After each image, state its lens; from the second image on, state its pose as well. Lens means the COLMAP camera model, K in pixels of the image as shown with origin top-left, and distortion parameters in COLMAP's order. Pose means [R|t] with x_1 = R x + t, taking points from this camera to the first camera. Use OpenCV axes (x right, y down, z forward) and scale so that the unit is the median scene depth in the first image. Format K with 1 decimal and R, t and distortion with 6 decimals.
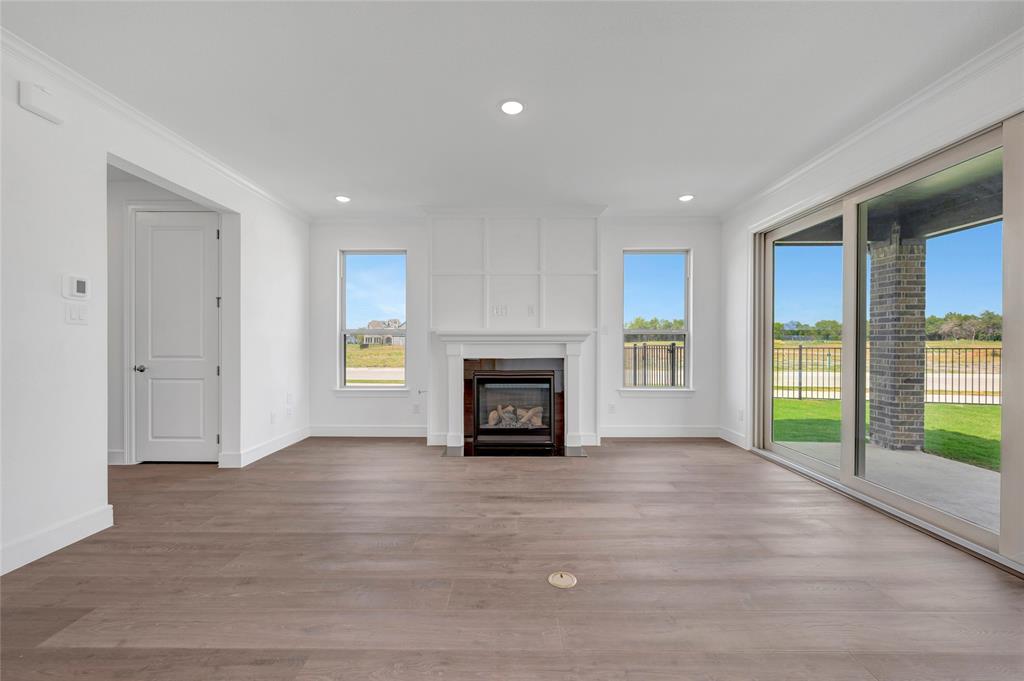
lens RADIAL K [[410.4, 0, 512.5], [0, 410.4, 344.6], [0, 0, 1]] dist [0.000407, -0.001370]
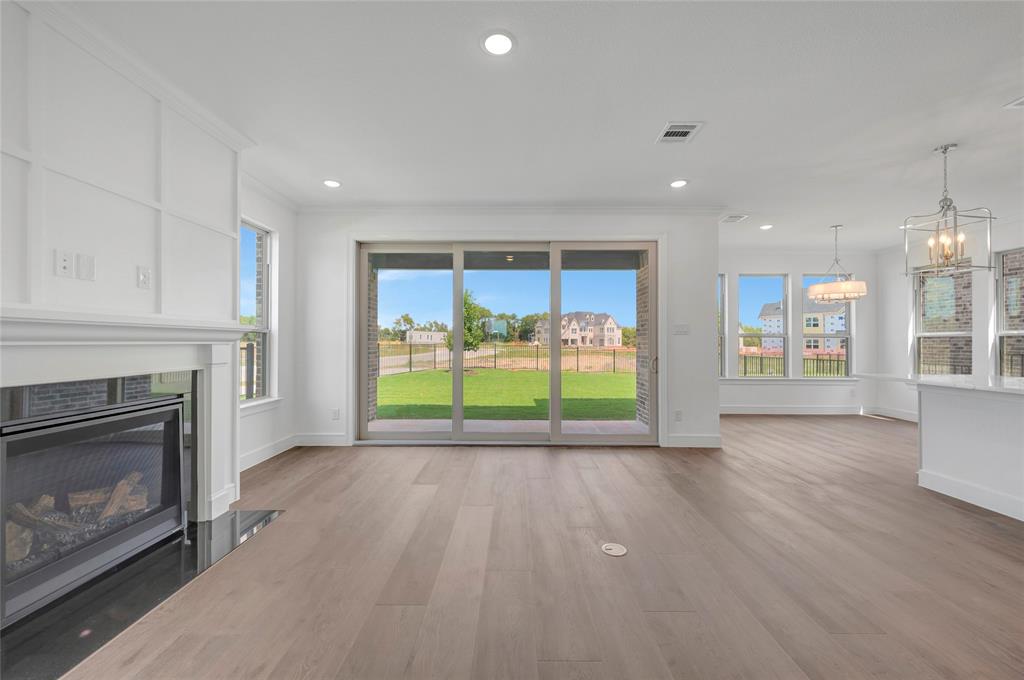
lens RADIAL K [[410.4, 0, 511.9], [0, 410.4, 338.3], [0, 0, 1]] dist [0.000407, -0.001370]
pose [[-0.010765, 0.010509, 0.999887, -0.428633], [0.002533, 0.999942, -0.010482, -0.003508], [-0.999939, 0.002420, -0.010791, 0.539934]]
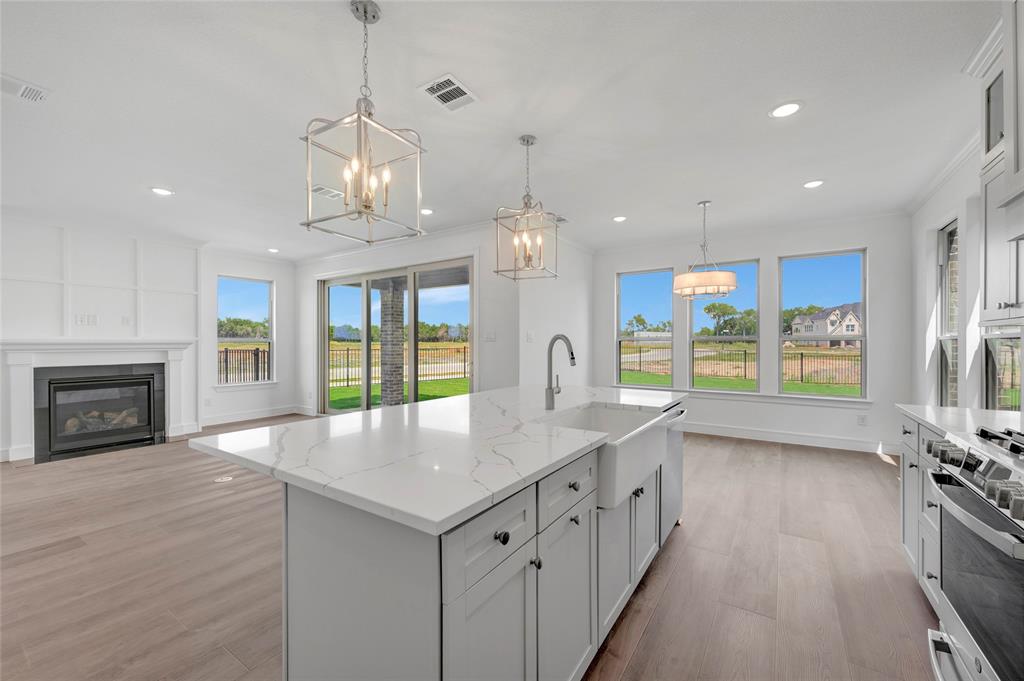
lens RADIAL K [[410.4, 0, 517.2], [0, 410.4, 345.6], [0, 0, 1]] dist [0.000407, -0.001370]
pose [[0.544166, -0.005714, 0.838958, -0.295926], [0.006081, 0.999977, 0.002867, -0.012978], [-0.838955, 0.003542, 0.544189, -0.466978]]
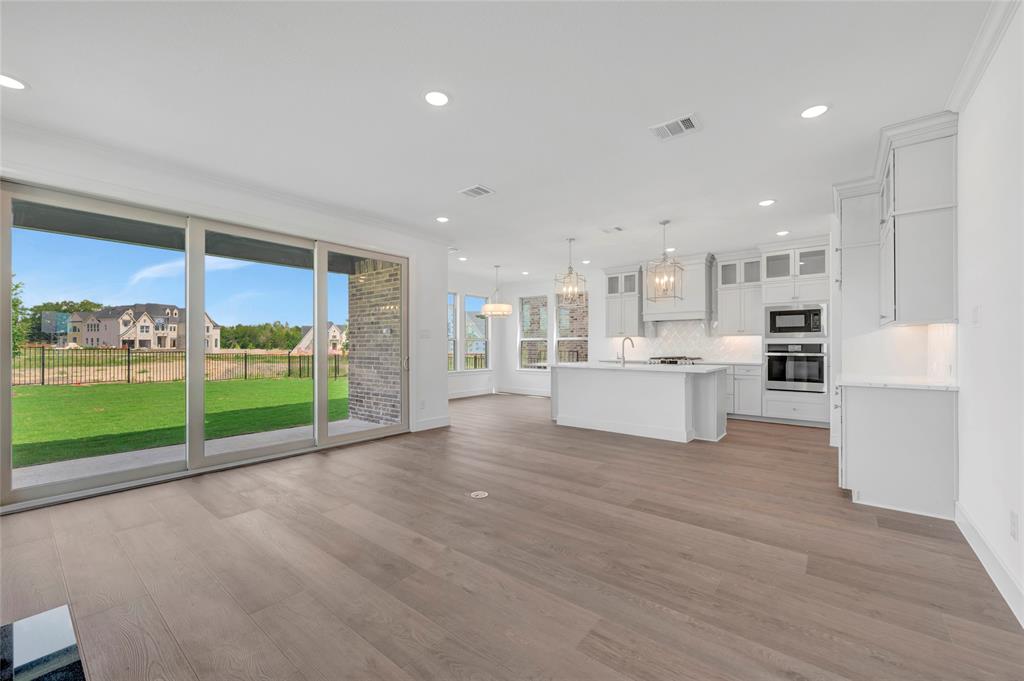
lens RADIAL K [[410.4, 0, 521.1], [0, 410.4, 343.3], [0, 0, 1]] dist [0.000407, -0.001370]
pose [[-0.797963, 0.002322, 0.602702, -0.400830], [0.002095, 0.999997, -0.001080, -0.004356], [-0.602703, 0.000401, -0.797966, 0.901005]]
